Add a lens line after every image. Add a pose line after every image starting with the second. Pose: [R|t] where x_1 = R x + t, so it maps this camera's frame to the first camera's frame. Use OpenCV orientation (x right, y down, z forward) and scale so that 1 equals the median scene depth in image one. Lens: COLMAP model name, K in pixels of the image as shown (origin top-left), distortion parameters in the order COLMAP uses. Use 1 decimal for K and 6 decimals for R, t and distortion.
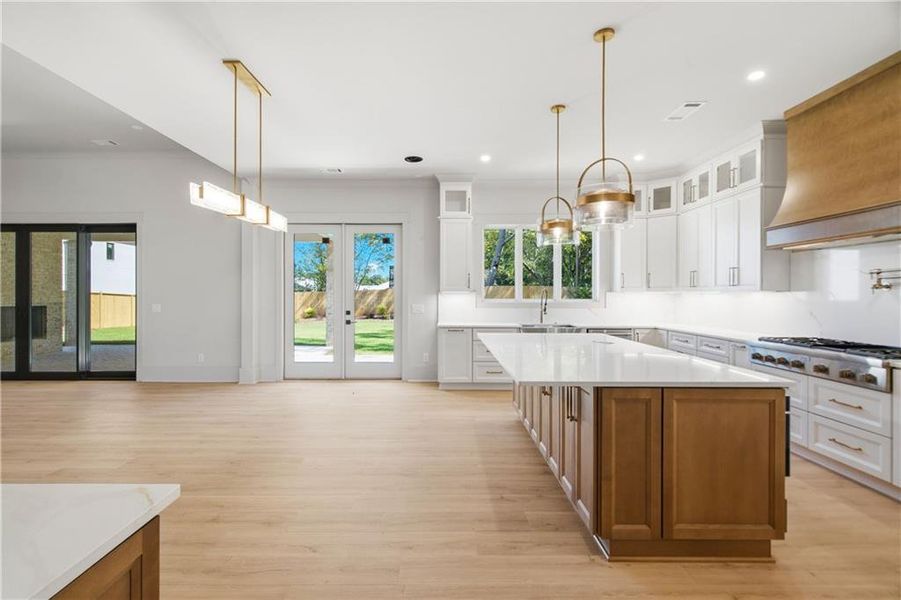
lens RADIAL K [[414.9, 0, 441.8], [0, 414.9, 296.7], [0, 0, 1]] dist [-0.001907, 0.000429]
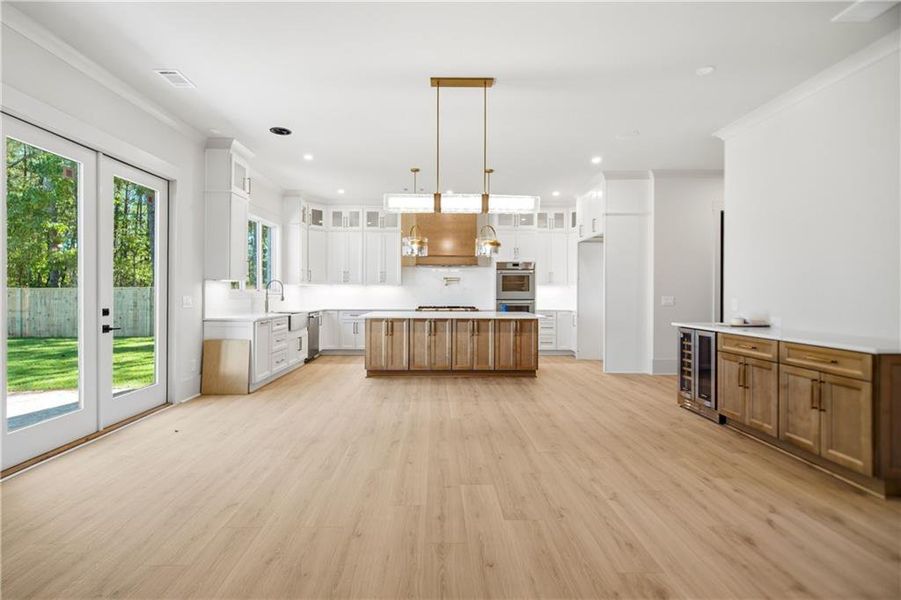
lens RADIAL K [[414.9, 0, 441.1], [0, 414.9, 298.4], [0, 0, 1]] dist [-0.001907, 0.000429]
pose [[-0.016711, -0.016532, 0.999724, -0.909737], [0.003316, 0.999857, 0.016590, 0.013776], [-0.999855, 0.003593, -0.016653, 0.628944]]
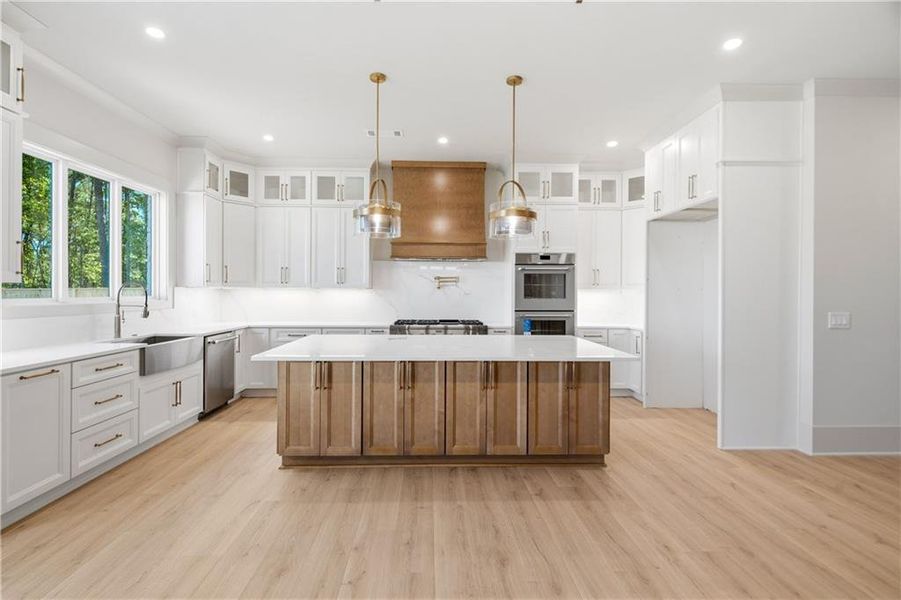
lens RADIAL K [[414.9, 0, 445.3], [0, 414.9, 294.4], [0, 0, 1]] dist [-0.001907, 0.000429]
pose [[-0.033068, -0.008394, 0.999418, -0.403881], [0.002791, 0.999960, 0.008491, -0.003110], [-0.999449, 0.003070, -0.033043, 0.602068]]
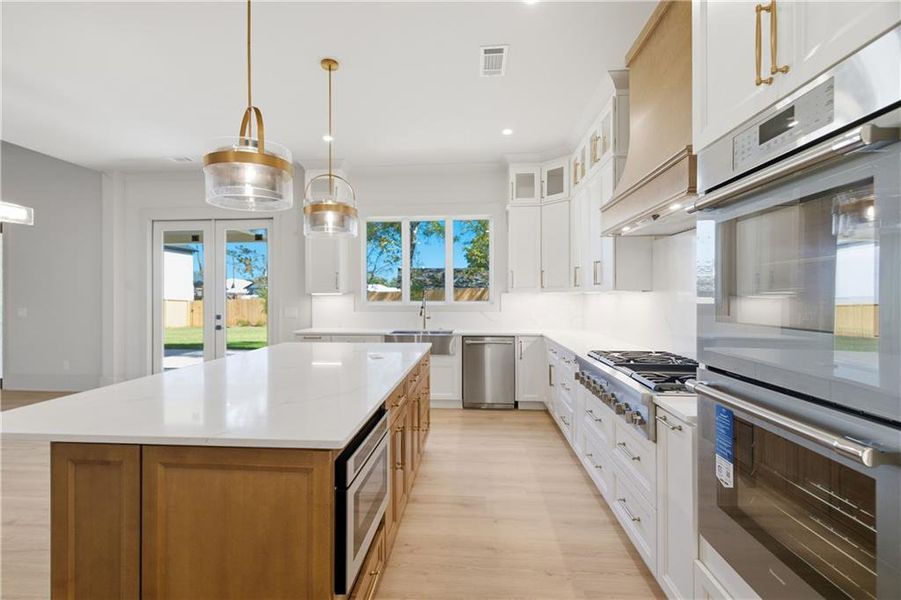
lens RADIAL K [[414.9, 0, 445.3], [0, 414.9, 296.8], [0, 0, 1]] dist [-0.001907, 0.000429]
pose [[0.997252, -0.003739, -0.073988, 0.384202], [0.003395, 0.999983, -0.004769, 0.000138], [0.074005, 0.004505, 0.997248, 0.149560]]
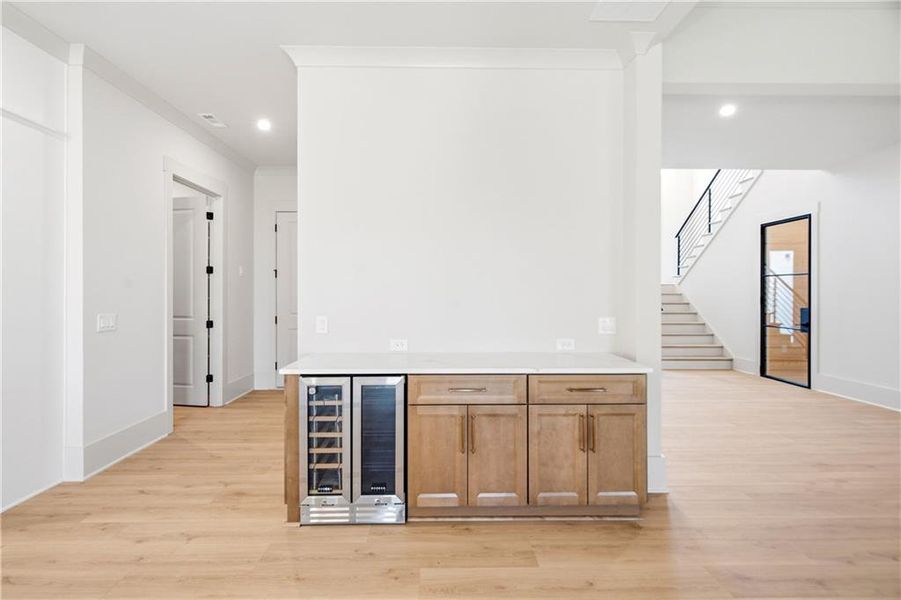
lens RADIAL K [[414.9, 0, 450.4], [0, 414.9, 294.7], [0, 0, 1]] dist [-0.001907, 0.000429]
pose [[-0.999813, -0.003287, -0.019040, -0.273250], [-0.003382, 0.999982, 0.004976, -0.000158], [0.019023, 0.005040, -0.999806, 0.578528]]
